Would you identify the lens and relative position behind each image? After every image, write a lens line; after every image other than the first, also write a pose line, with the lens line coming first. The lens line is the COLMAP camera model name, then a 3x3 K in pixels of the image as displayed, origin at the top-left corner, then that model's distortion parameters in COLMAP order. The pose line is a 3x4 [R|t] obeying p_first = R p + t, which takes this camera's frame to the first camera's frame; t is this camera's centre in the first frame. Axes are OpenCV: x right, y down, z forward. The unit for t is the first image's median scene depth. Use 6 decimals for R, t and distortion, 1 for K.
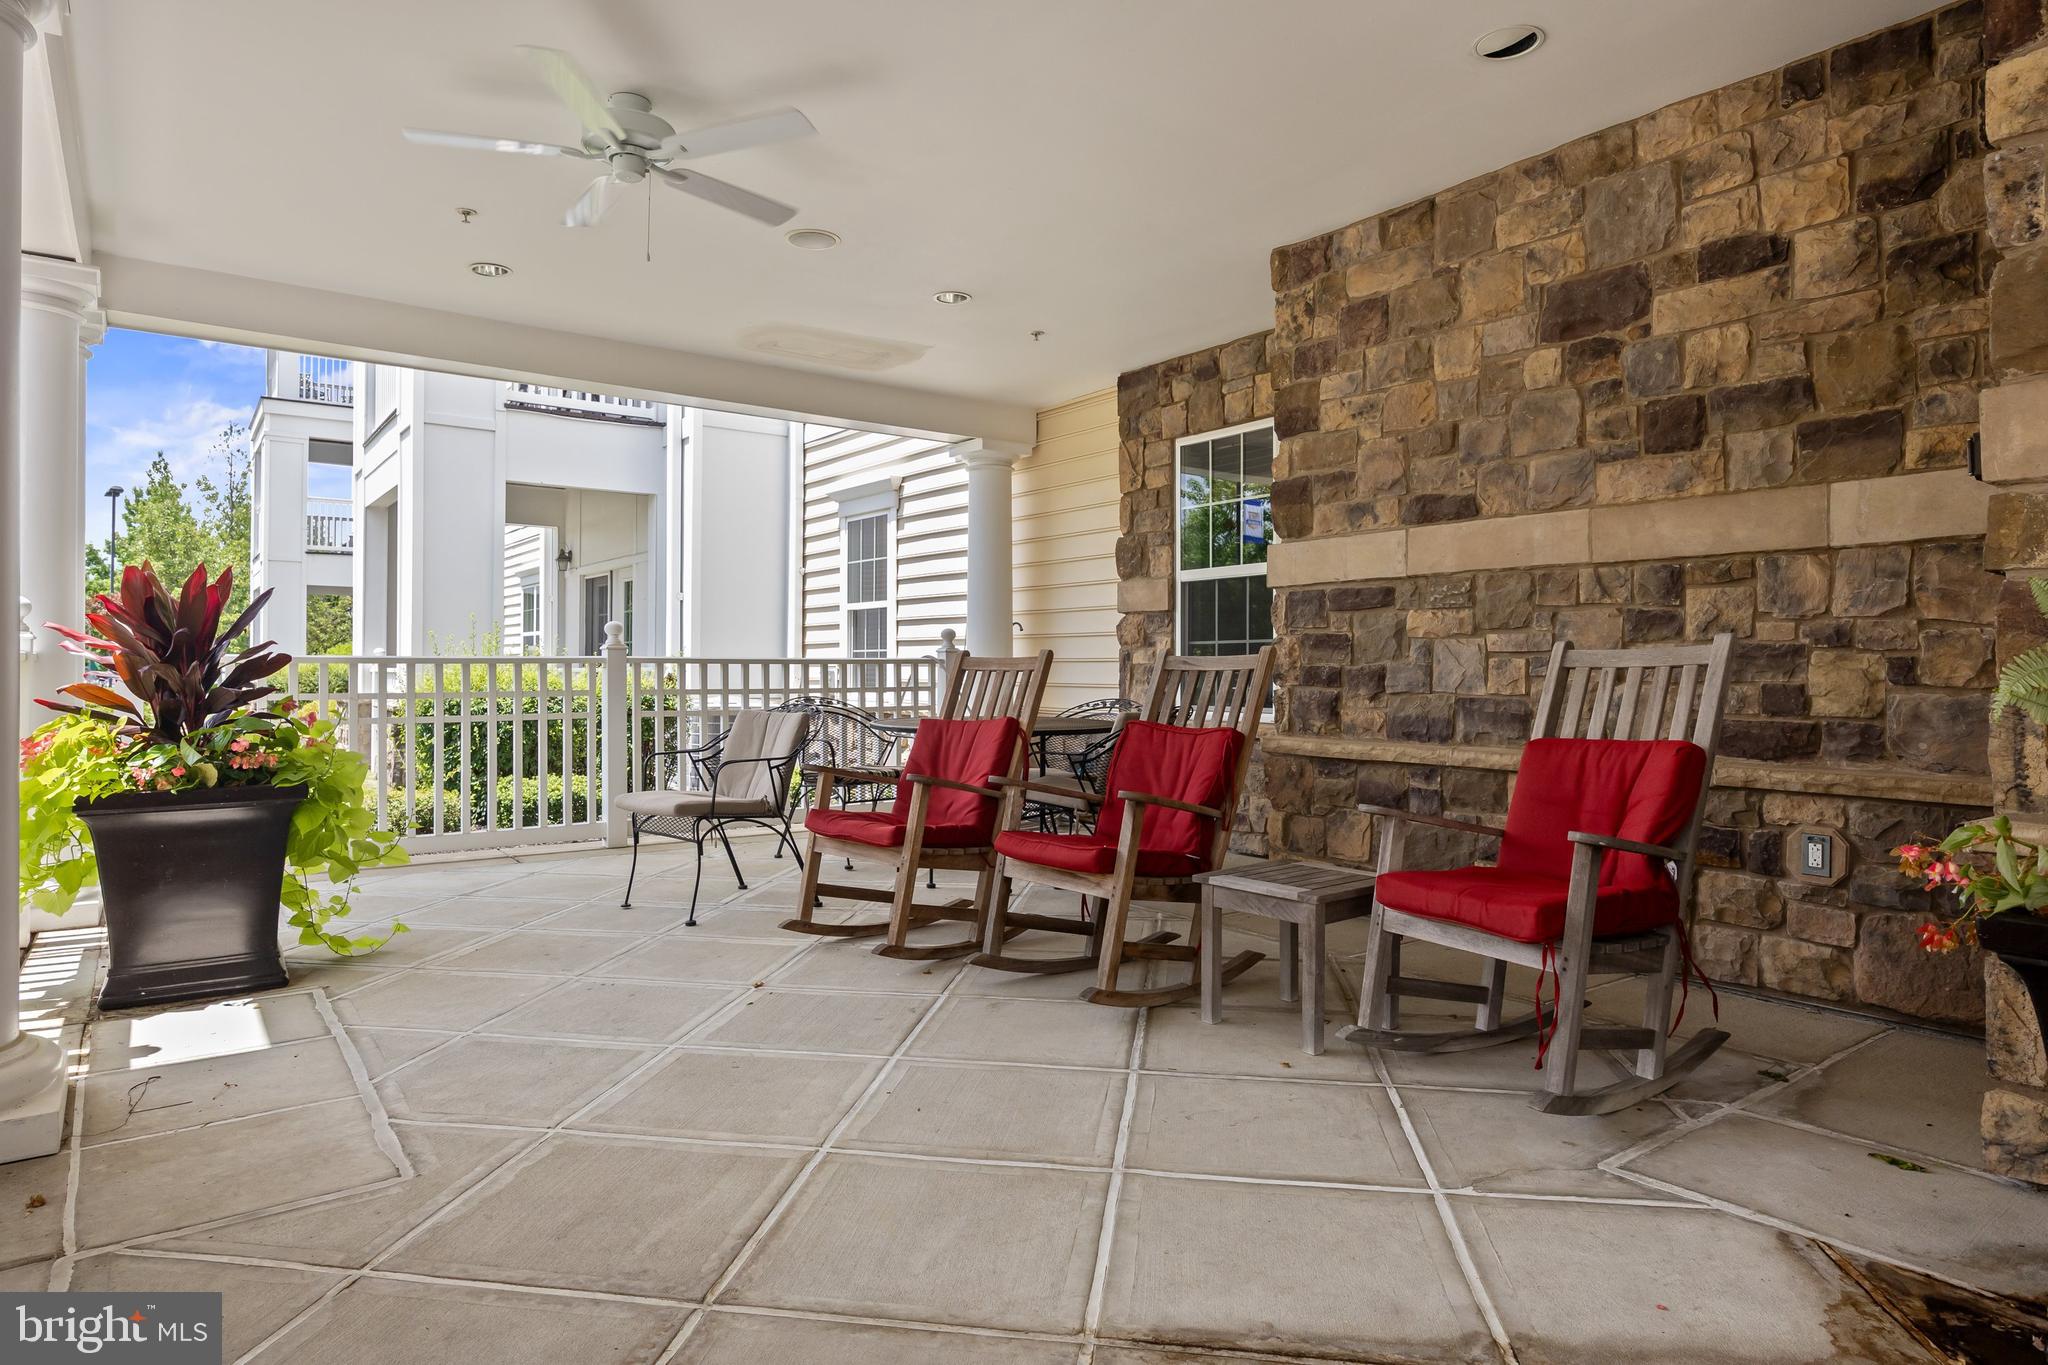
lens RADIAL K [[1133.0, 0, 1028.3], [0, 1133.0, 678.0], [0, 0, 1]] dist [-0.005258, -0.003312]
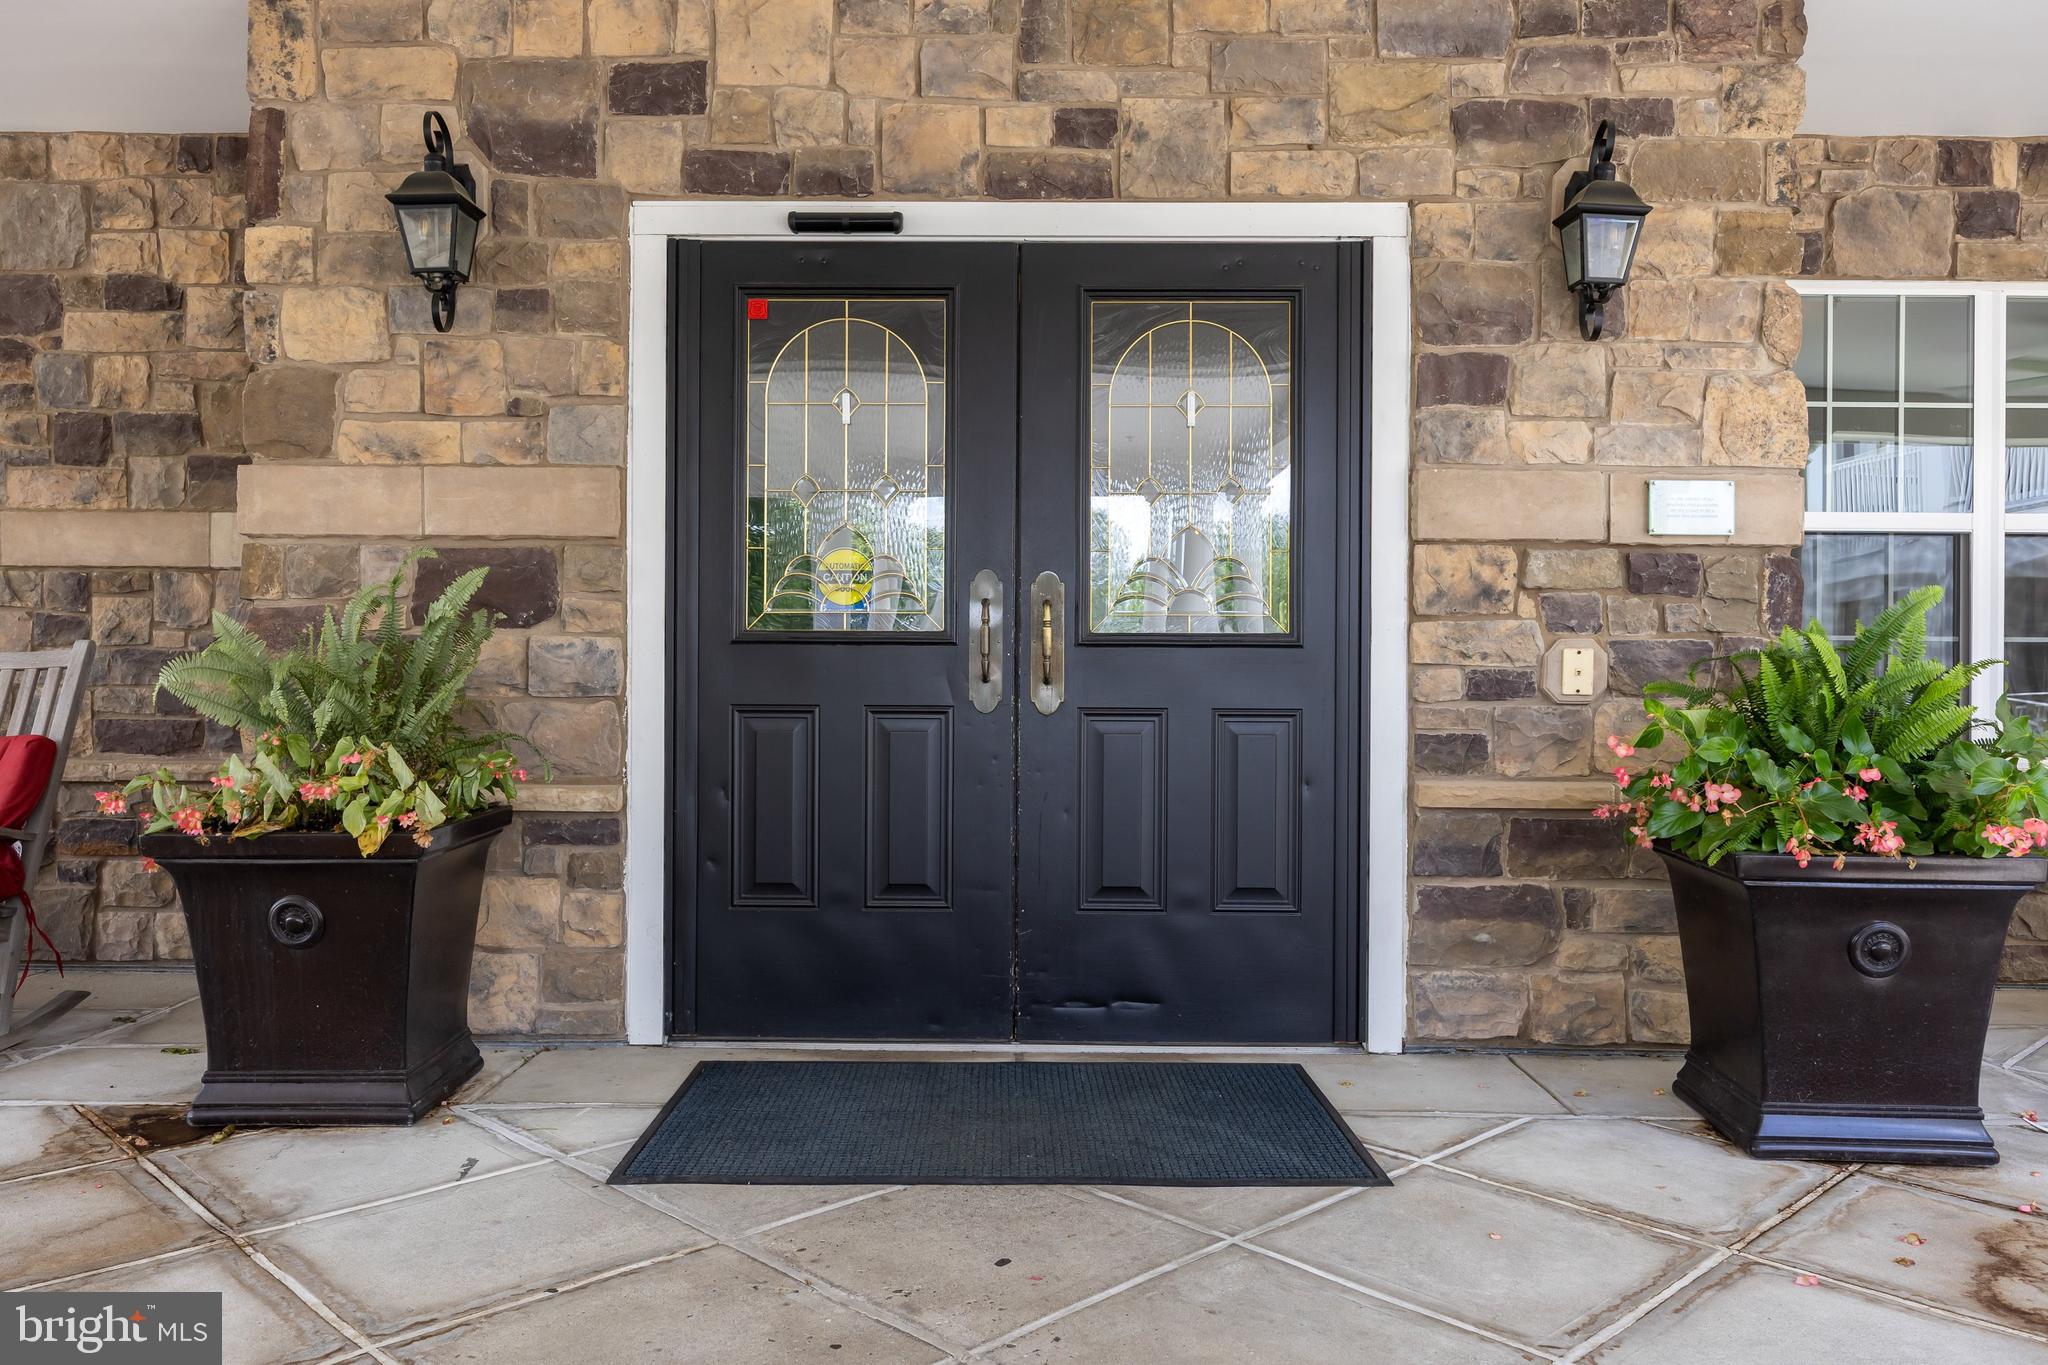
lens RADIAL K [[1519.4, 0, 1024.9], [0, 1519.4, 692.9], [0, 0, 1]] dist [0.000140, -0.006241]
pose [[0.602374, 0.000155, 0.798214, -0.026225], [0.000332, 1.000000, -0.000445, 0.012305], [-0.798214, 0.000533, 0.602374, -0.562901]]
